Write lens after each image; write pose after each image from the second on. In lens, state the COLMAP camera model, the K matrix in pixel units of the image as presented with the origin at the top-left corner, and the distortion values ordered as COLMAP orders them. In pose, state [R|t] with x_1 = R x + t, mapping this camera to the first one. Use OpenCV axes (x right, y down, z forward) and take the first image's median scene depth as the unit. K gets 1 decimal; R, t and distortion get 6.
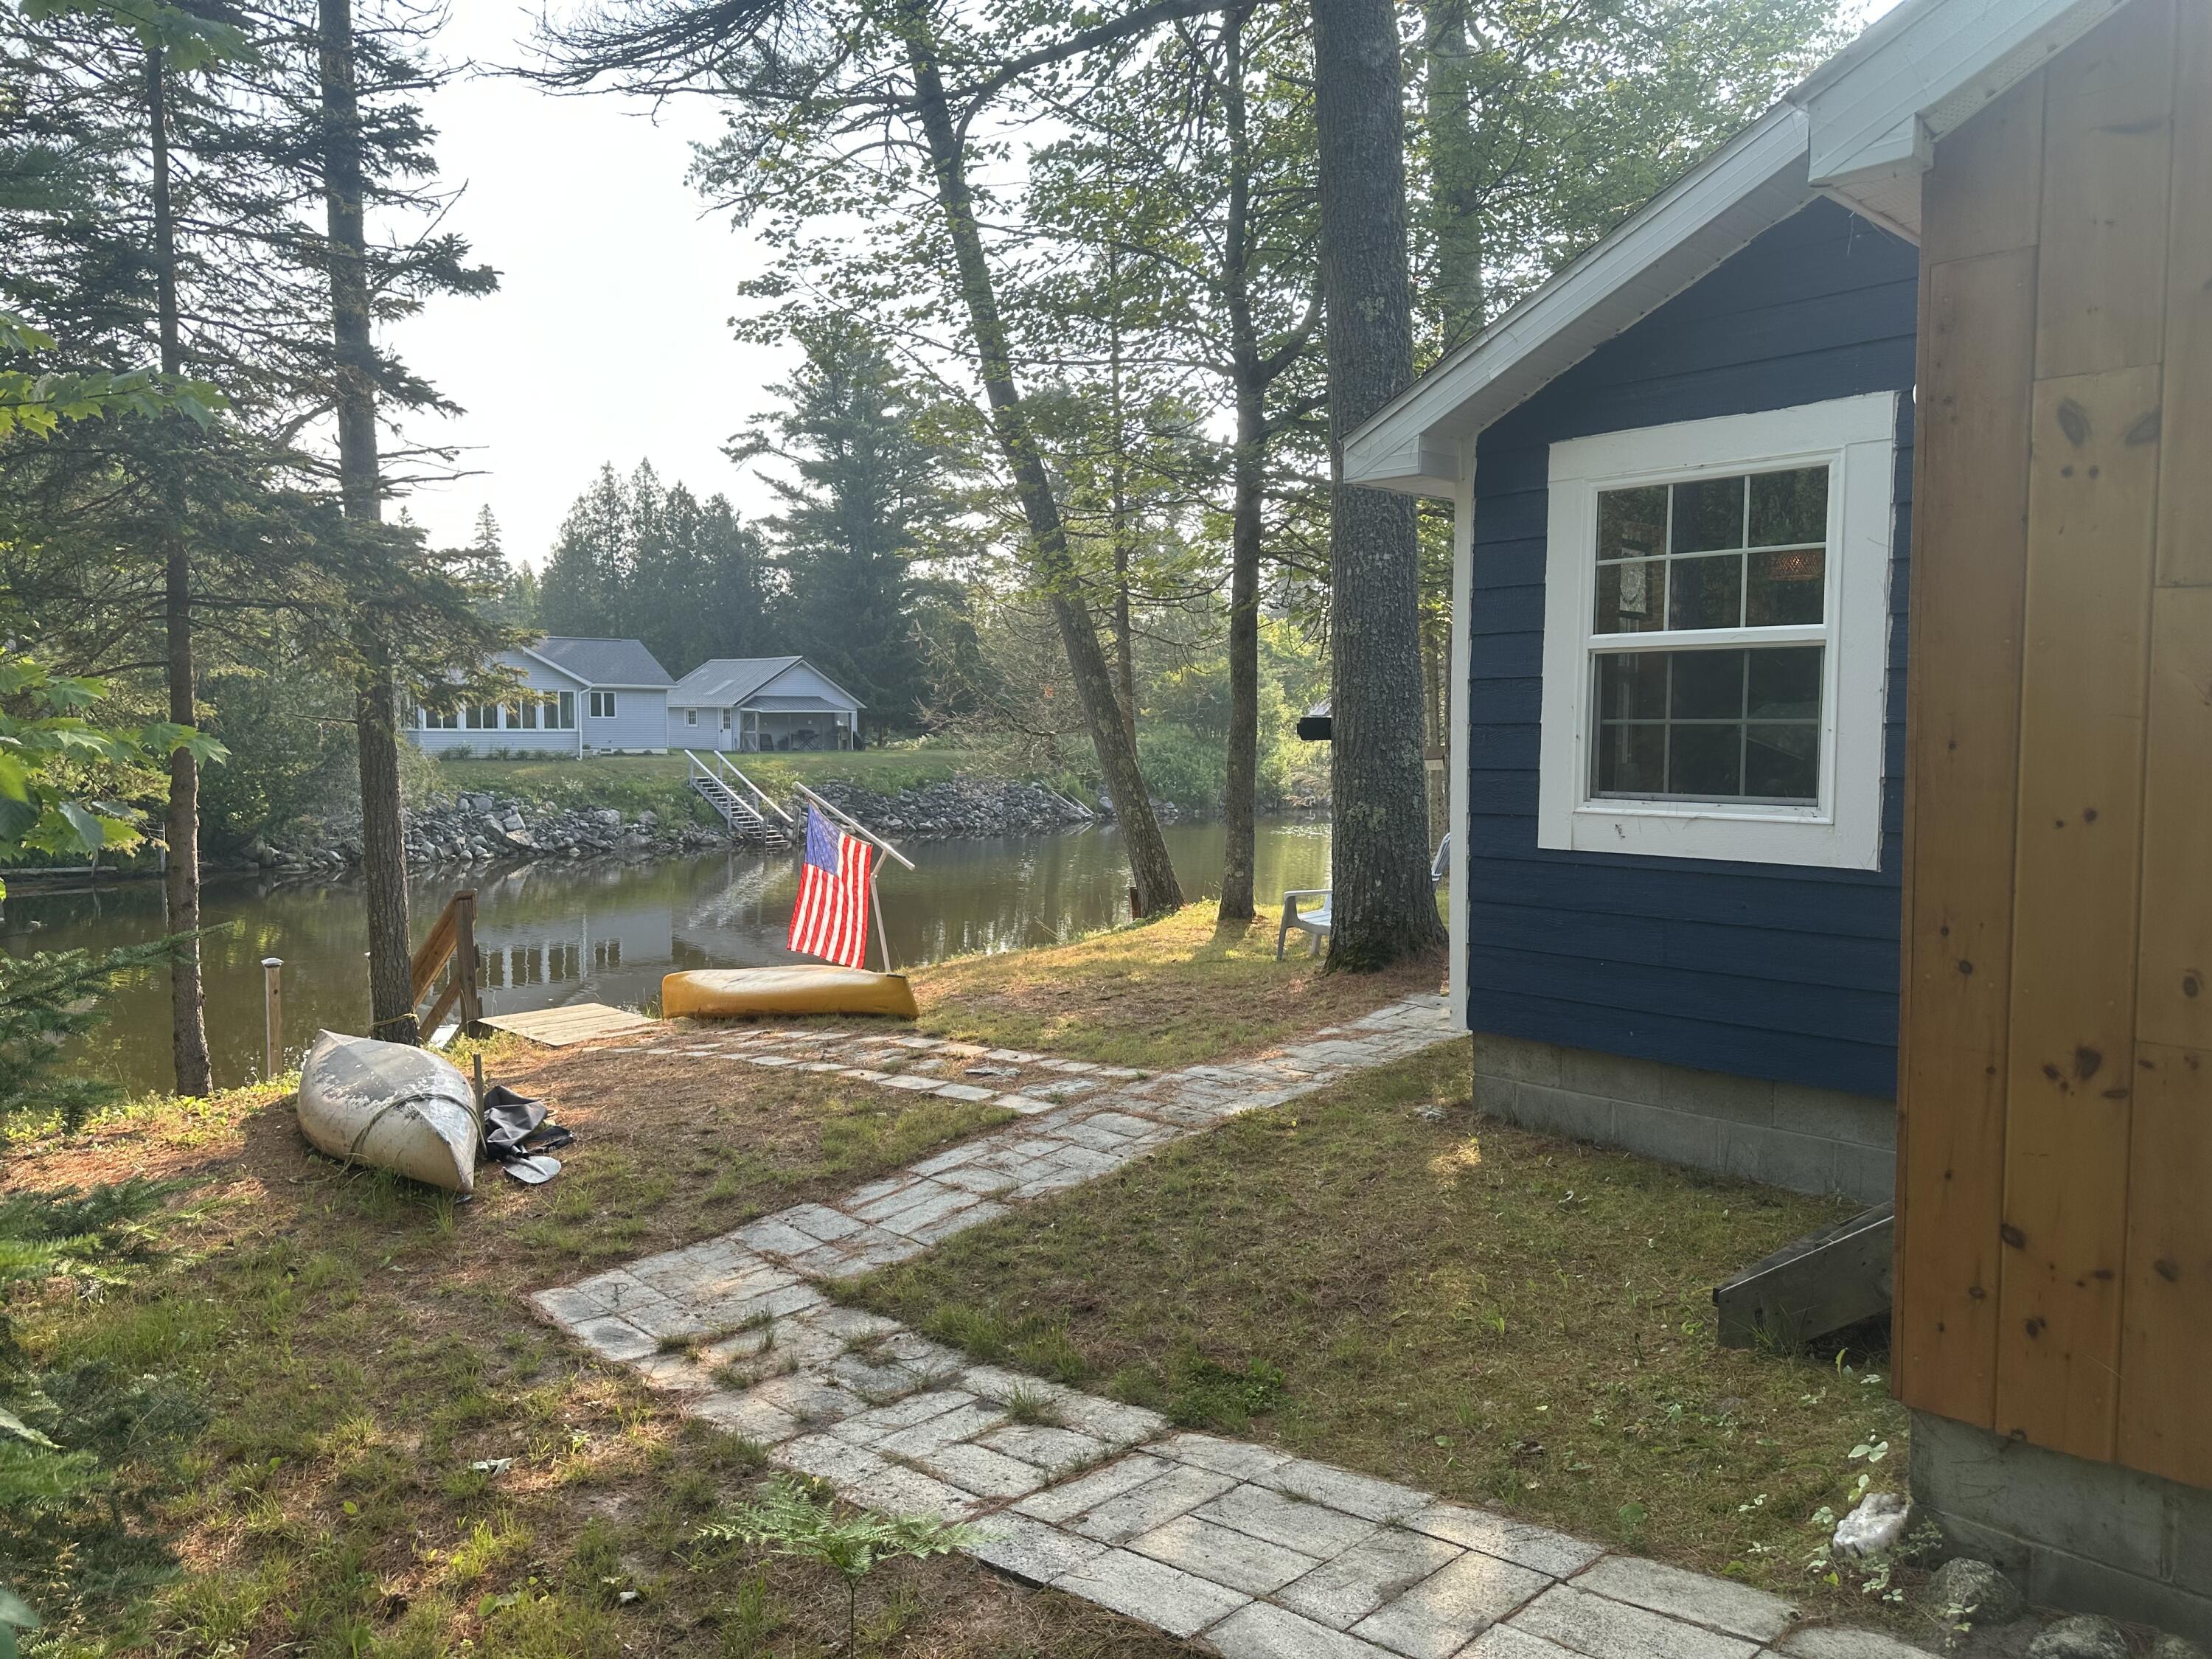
lens RADIAL K [[1529.2, 0, 1104.0], [0, 1529.2, 814.6], [0, 0, 1]] dist [0.160244, -0.304578]
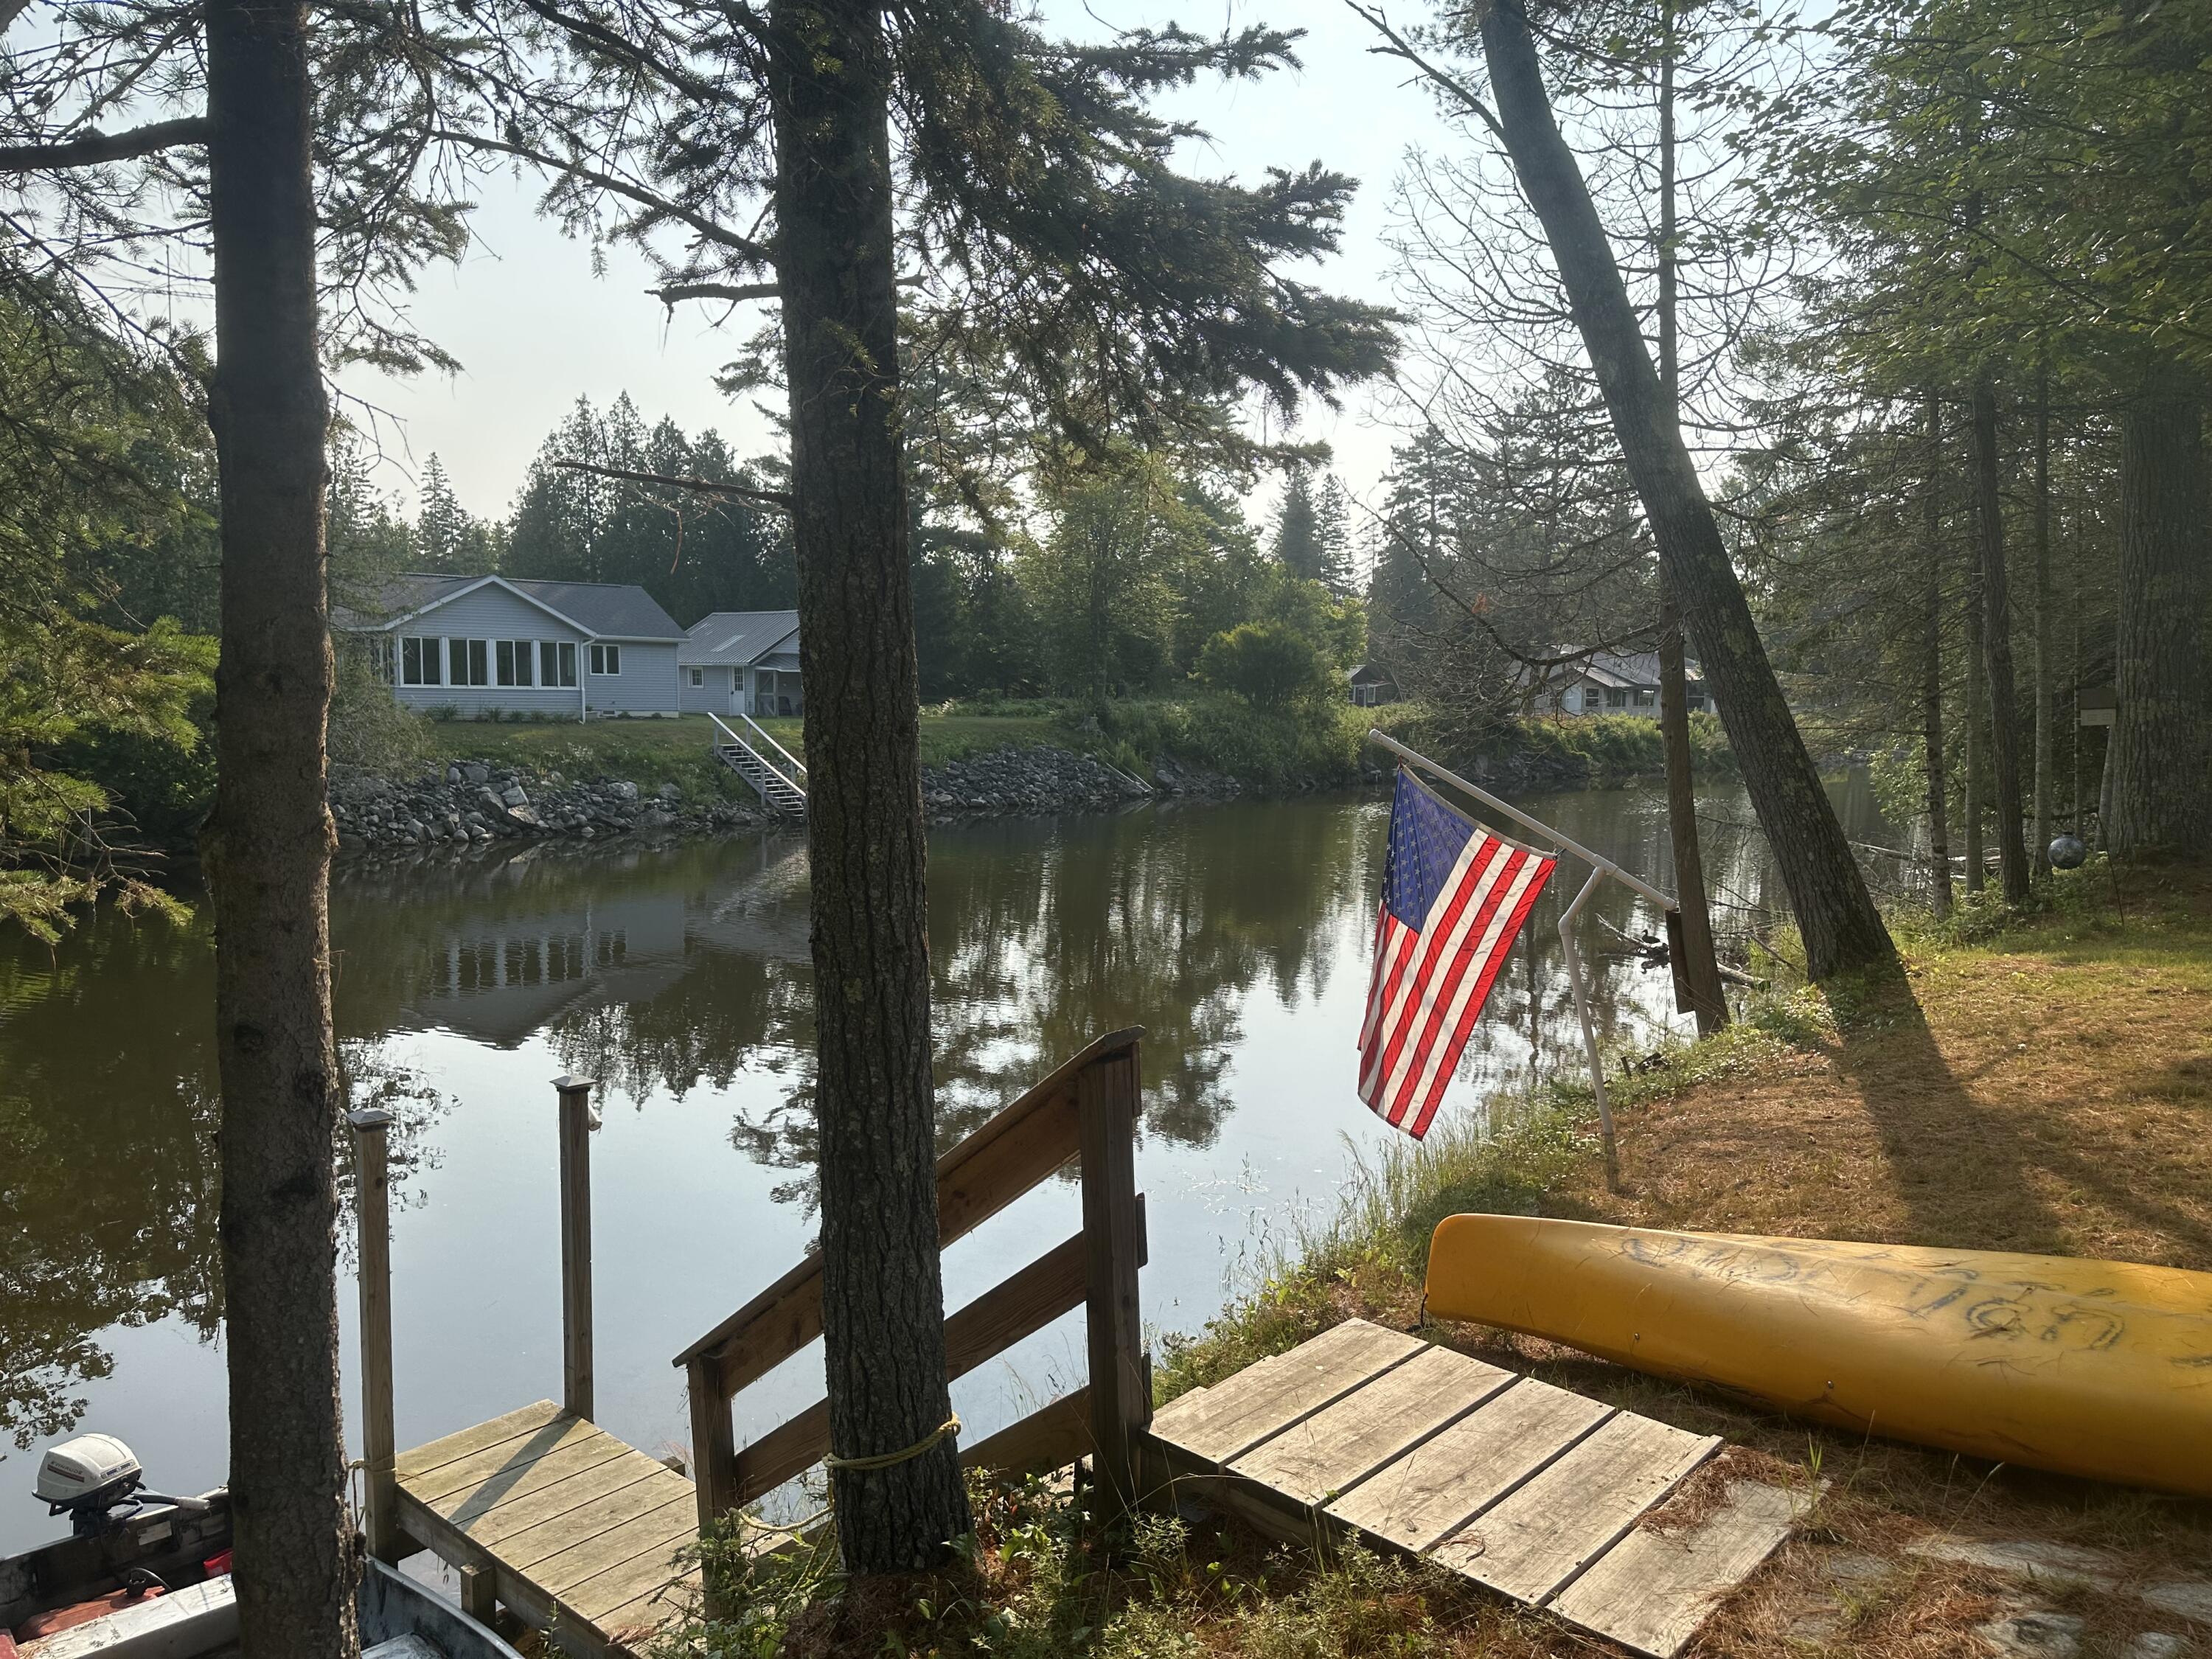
lens RADIAL K [[1532.2, 0, 1106.0], [0, 1532.2, 829.5], [0, 0, 1]] dist [0.154482, -0.303276]
pose [[0.999284, 0.002871, 0.037715, -0.071395], [-0.003867, 0.999645, 0.026373, -0.000372], [-0.037626, -0.026500, 0.998940, 0.114646]]
